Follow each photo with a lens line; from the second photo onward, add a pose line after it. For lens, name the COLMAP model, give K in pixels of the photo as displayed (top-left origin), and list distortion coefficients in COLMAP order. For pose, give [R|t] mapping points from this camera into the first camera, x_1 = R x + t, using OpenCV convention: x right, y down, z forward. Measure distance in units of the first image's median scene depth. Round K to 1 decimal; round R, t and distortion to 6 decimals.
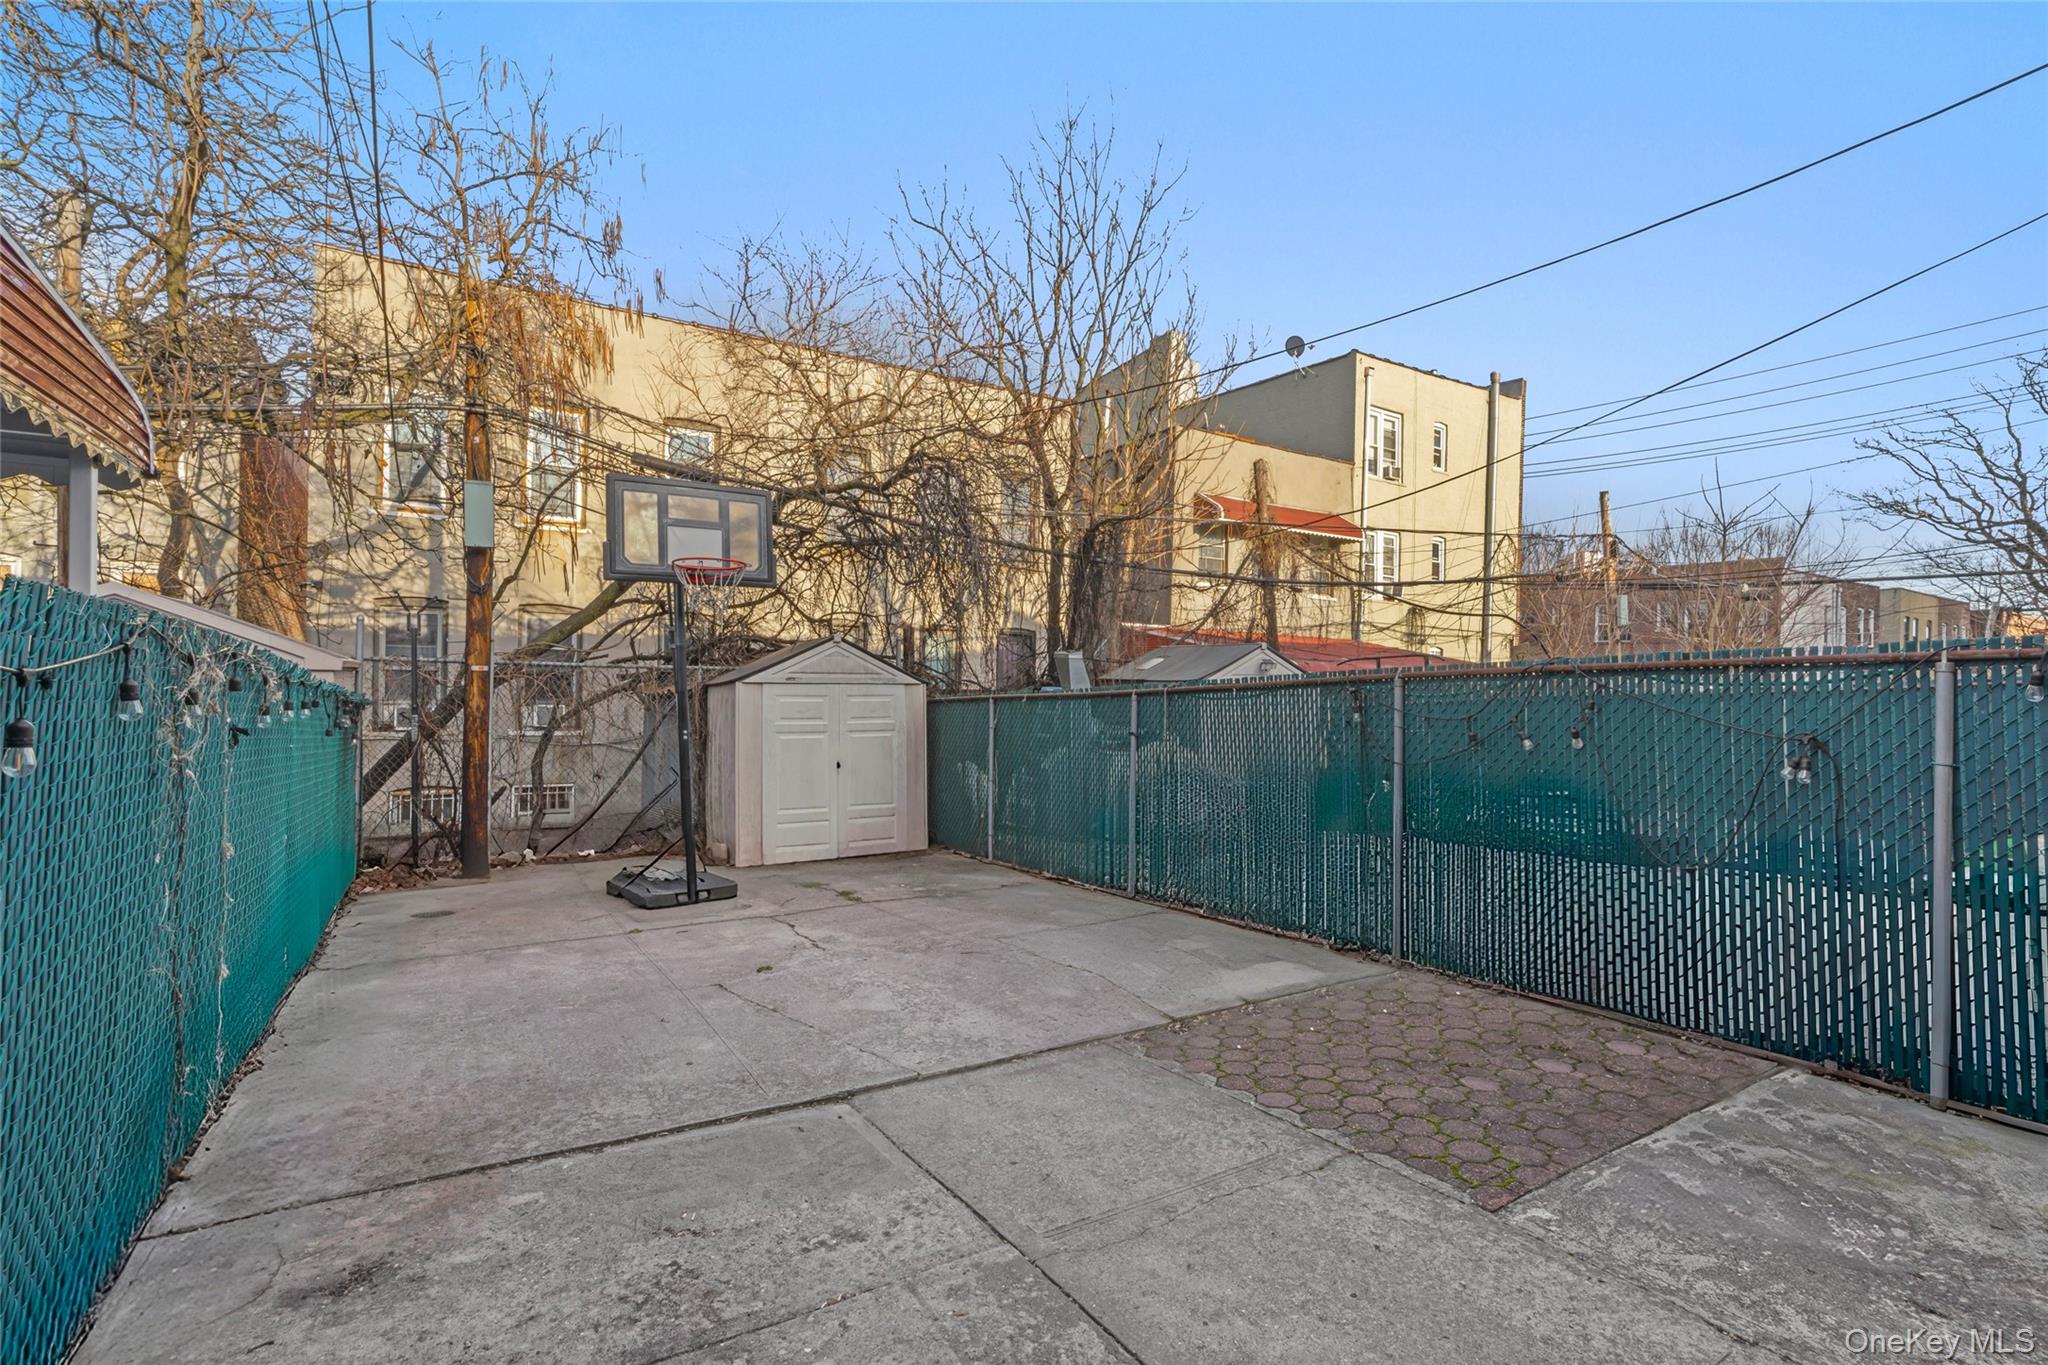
lens RADIAL K [[984.3, 0, 1021.0], [0, 984.3, 677.4], [0, 0, 1]] dist [-0.009367, 0.000191]
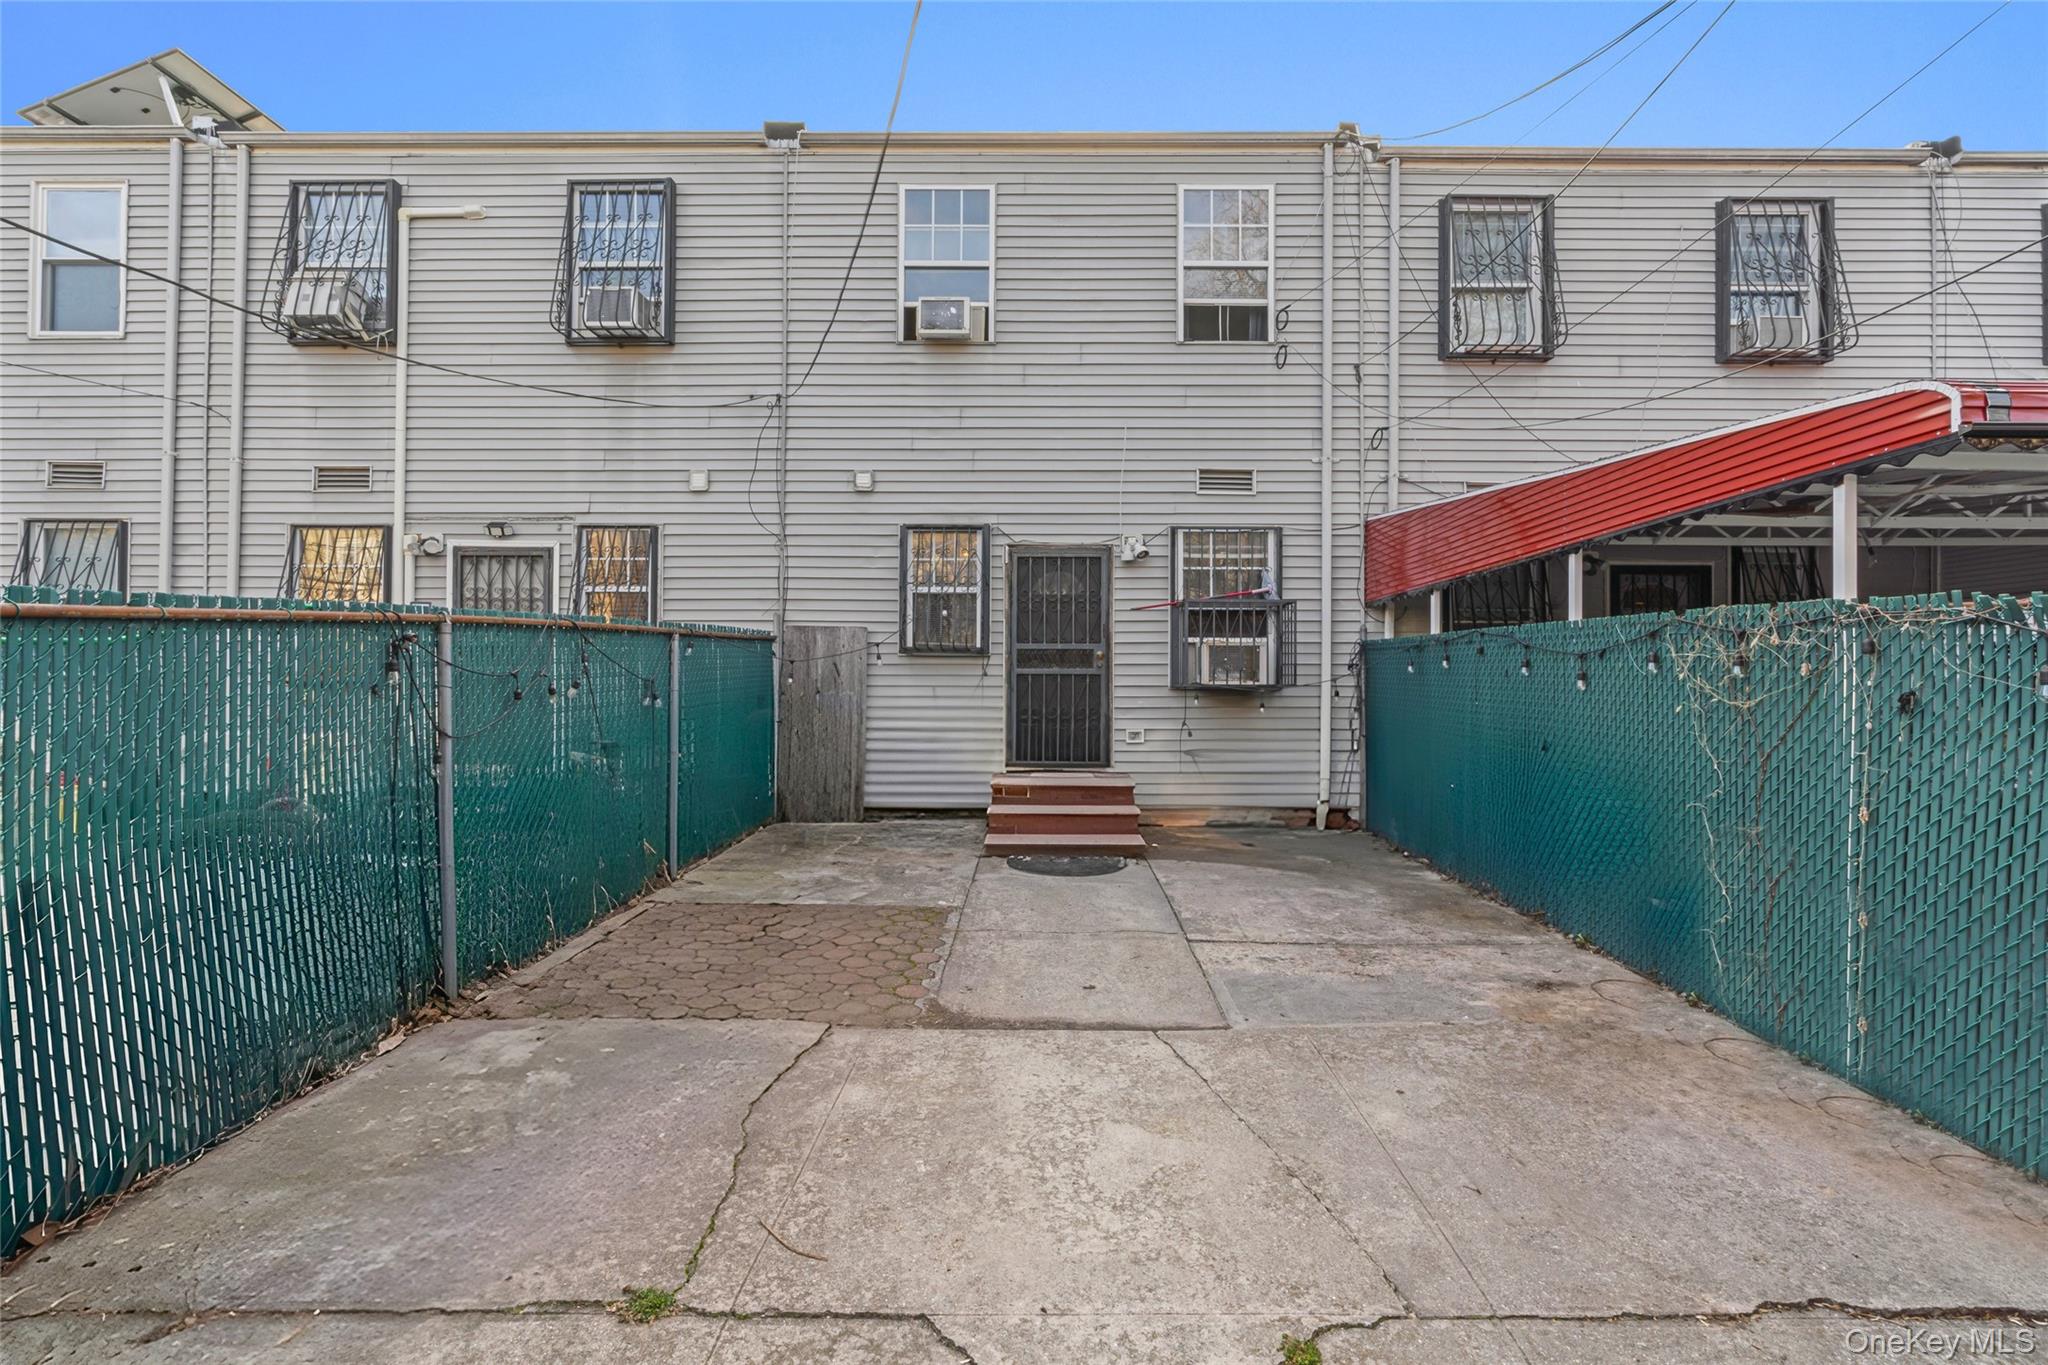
lens RADIAL K [[984.3, 0, 1019.9], [0, 984.3, 674.9], [0, 0, 1]] dist [-0.009367, 0.000191]
pose [[-0.849534, -0.012726, 0.527380, -0.505269], [-0.019612, 0.999780, -0.007466, 0.049070], [-0.527168, -0.016686, -0.849597, 1.912844]]
